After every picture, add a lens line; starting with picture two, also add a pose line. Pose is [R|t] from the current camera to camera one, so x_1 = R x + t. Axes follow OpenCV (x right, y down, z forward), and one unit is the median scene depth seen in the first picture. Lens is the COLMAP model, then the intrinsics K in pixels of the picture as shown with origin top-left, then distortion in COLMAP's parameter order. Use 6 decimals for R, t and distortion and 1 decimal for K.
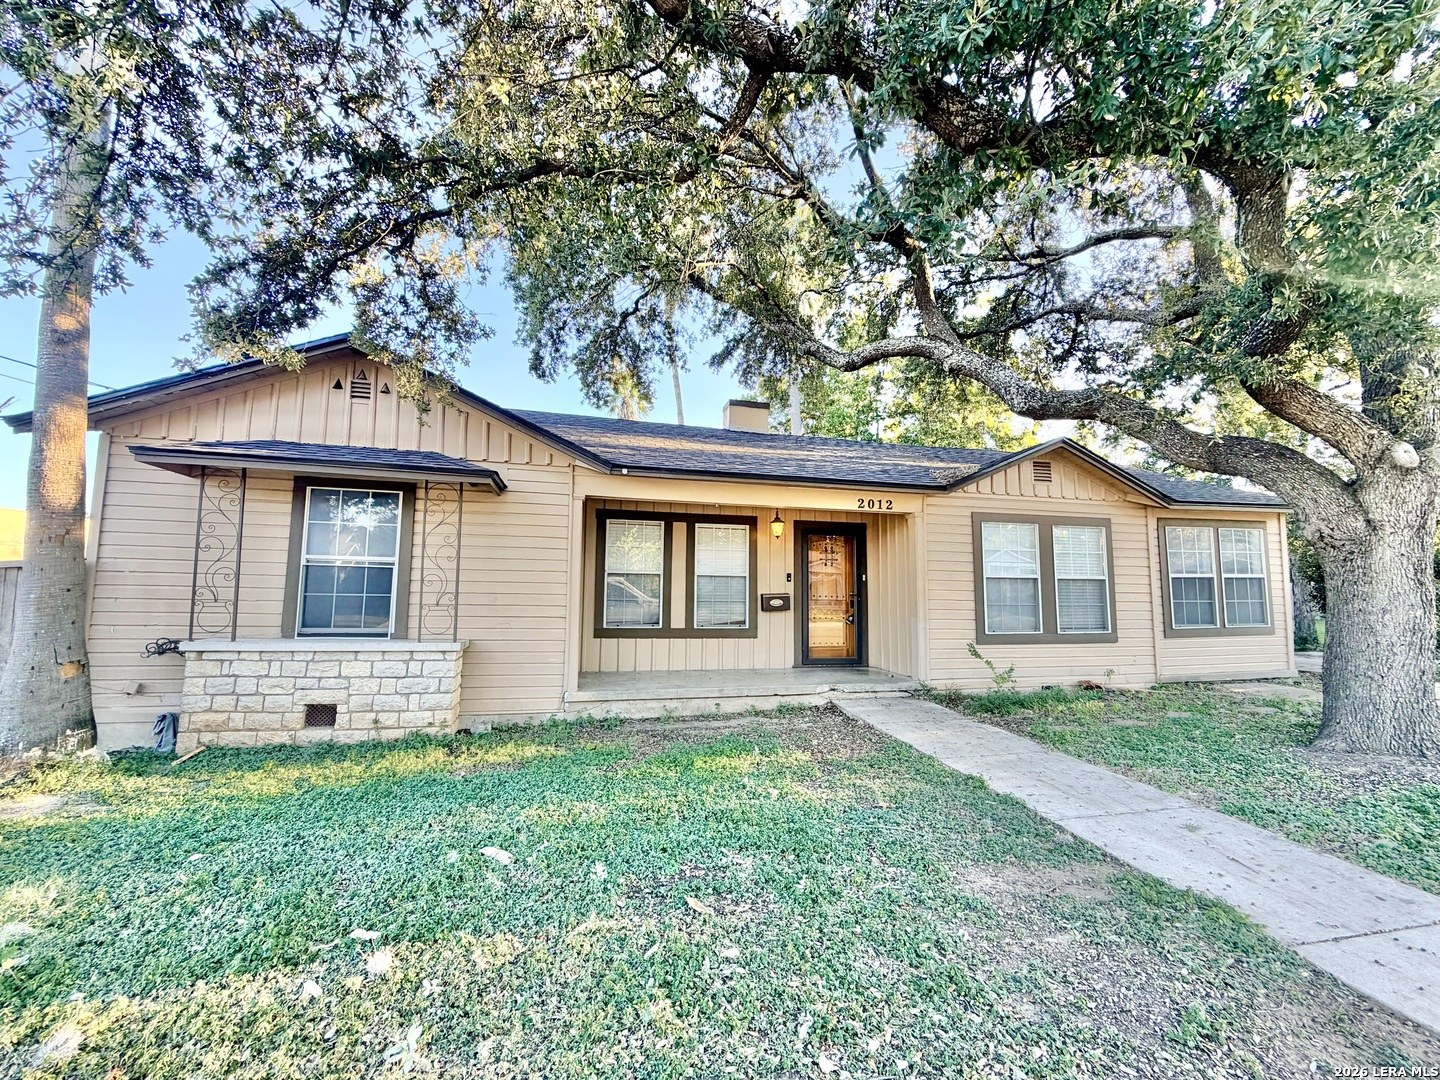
lens RADIAL K [[573.6, 0, 719.0], [0, 573.6, 538.3], [0, 0, 1]] dist [0.000068, 0.000506]
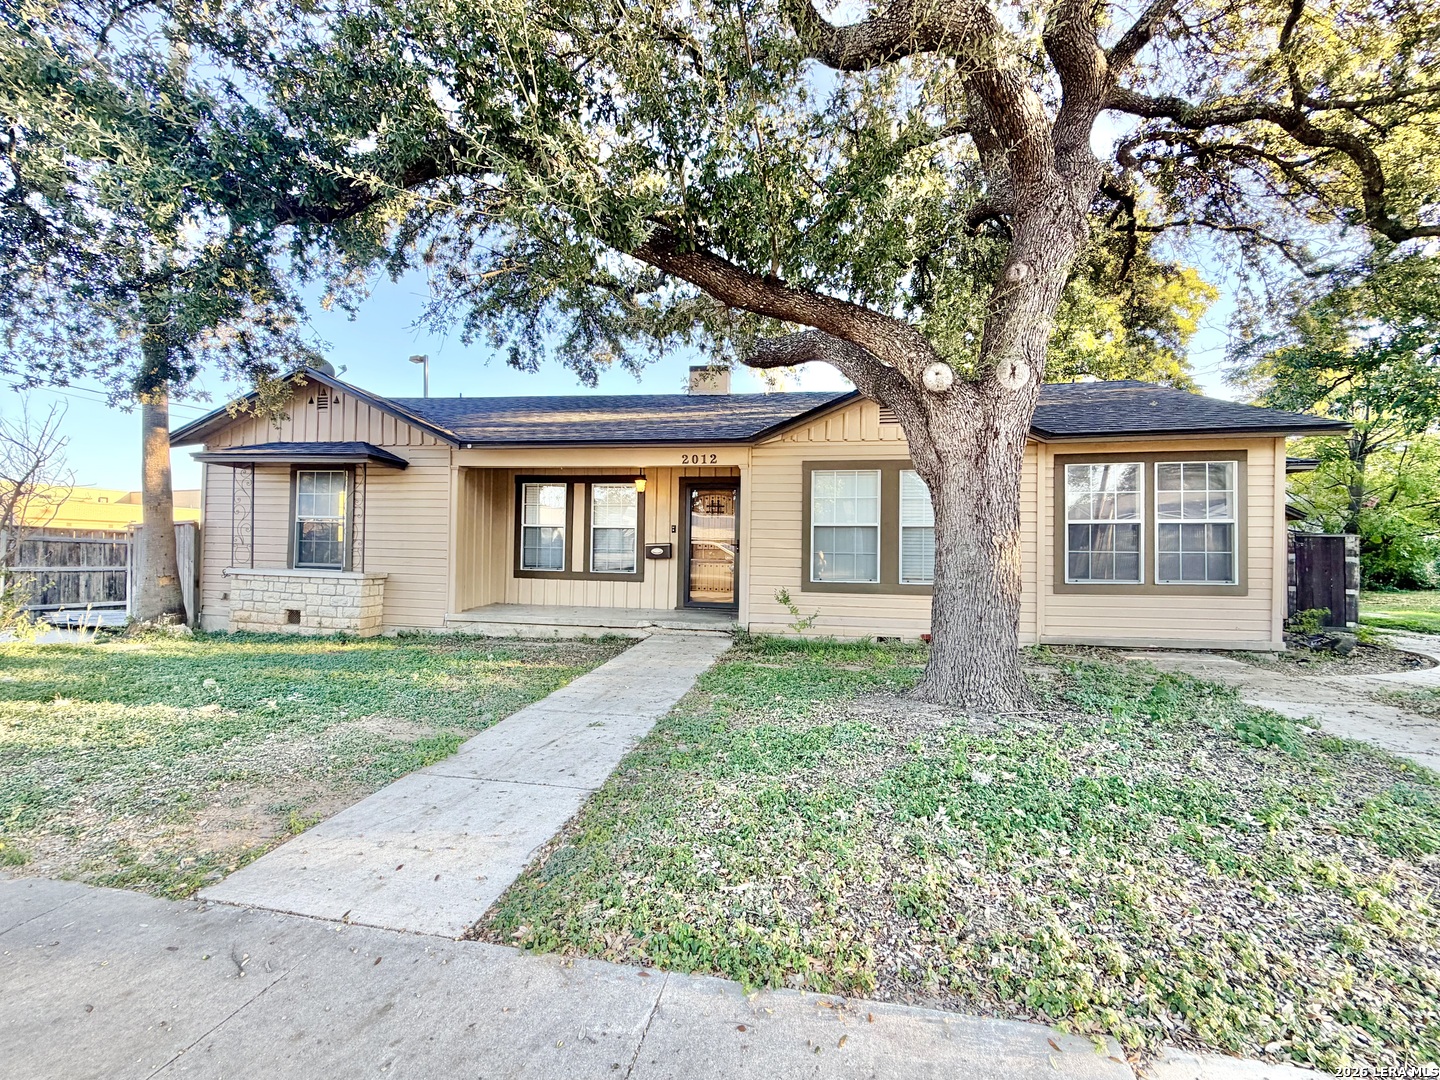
lens RADIAL K [[573.6, 0, 717.9], [0, 573.6, 540.6], [0, 0, 1]] dist [0.000068, 0.000506]
pose [[0.921339, -0.003123, -0.388747, 0.700960], [0.030755, 0.997419, 0.064876, 0.023462], [0.387541, -0.071729, 0.919058, 0.012260]]
